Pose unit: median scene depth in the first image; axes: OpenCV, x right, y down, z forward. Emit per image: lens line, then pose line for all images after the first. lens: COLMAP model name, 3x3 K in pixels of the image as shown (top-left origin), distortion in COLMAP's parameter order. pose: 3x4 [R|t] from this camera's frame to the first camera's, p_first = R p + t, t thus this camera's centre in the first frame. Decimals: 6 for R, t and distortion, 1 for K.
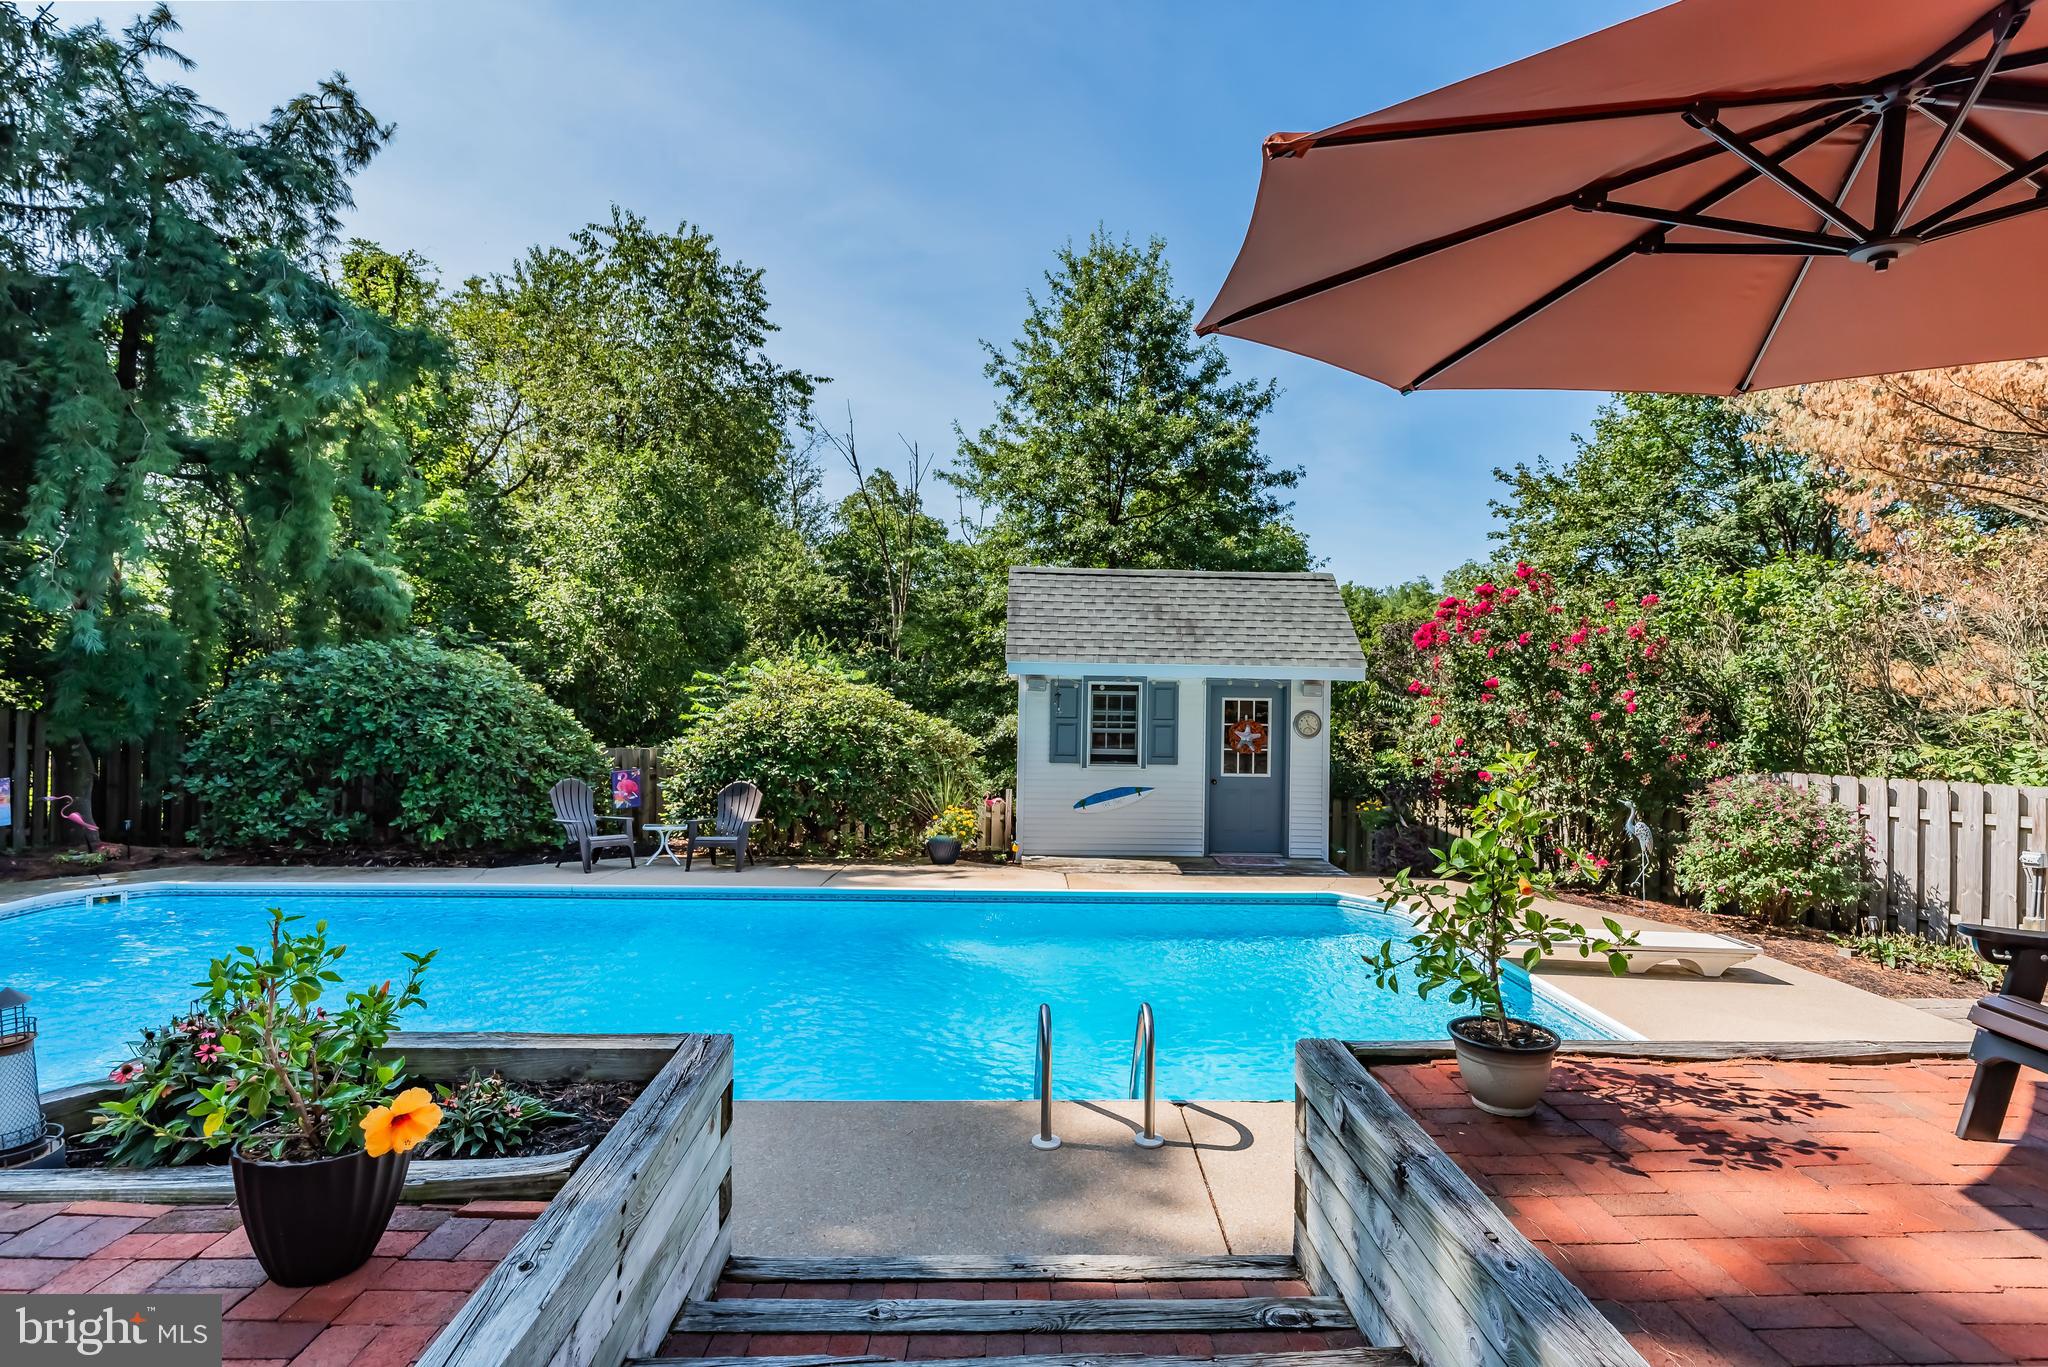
lens RADIAL K [[994.9, 0, 1051.8], [0, 994.9, 661.7], [0, 0, 1]] dist [-0.001039, -0.000386]
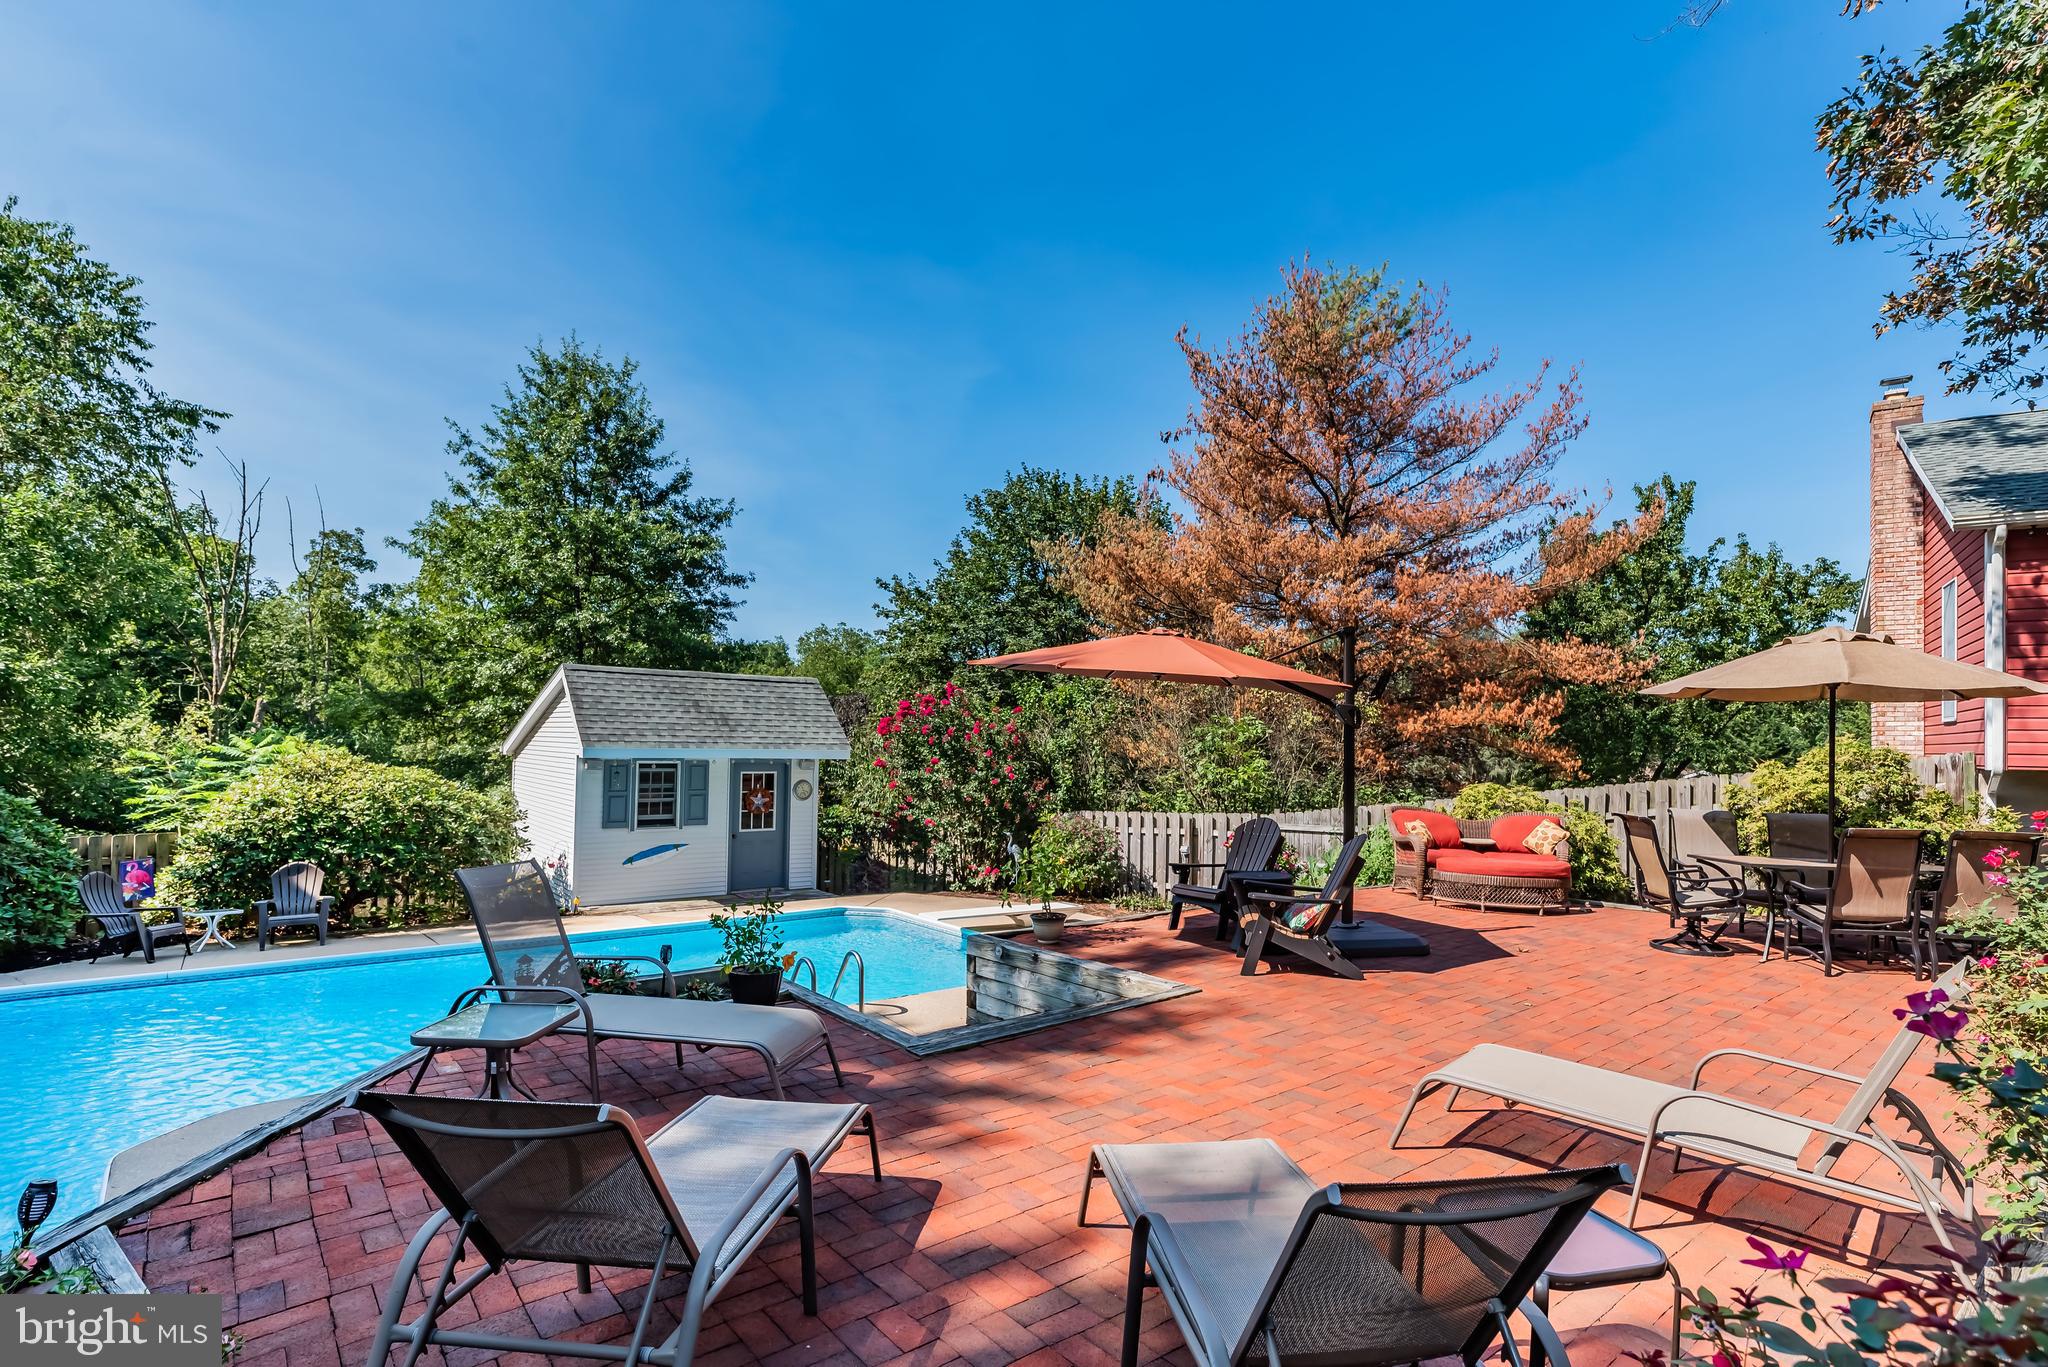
lens RADIAL K [[994.9, 0, 1032.3], [0, 994.9, 714.9], [0, 0, 1]] dist [-0.001039, -0.000386]
pose [[0.805675, 0.013085, 0.592213, -0.298432], [-0.015129, 0.999884, -0.001511, -0.042717], [-0.592164, -0.007742, 0.805780, -0.284019]]
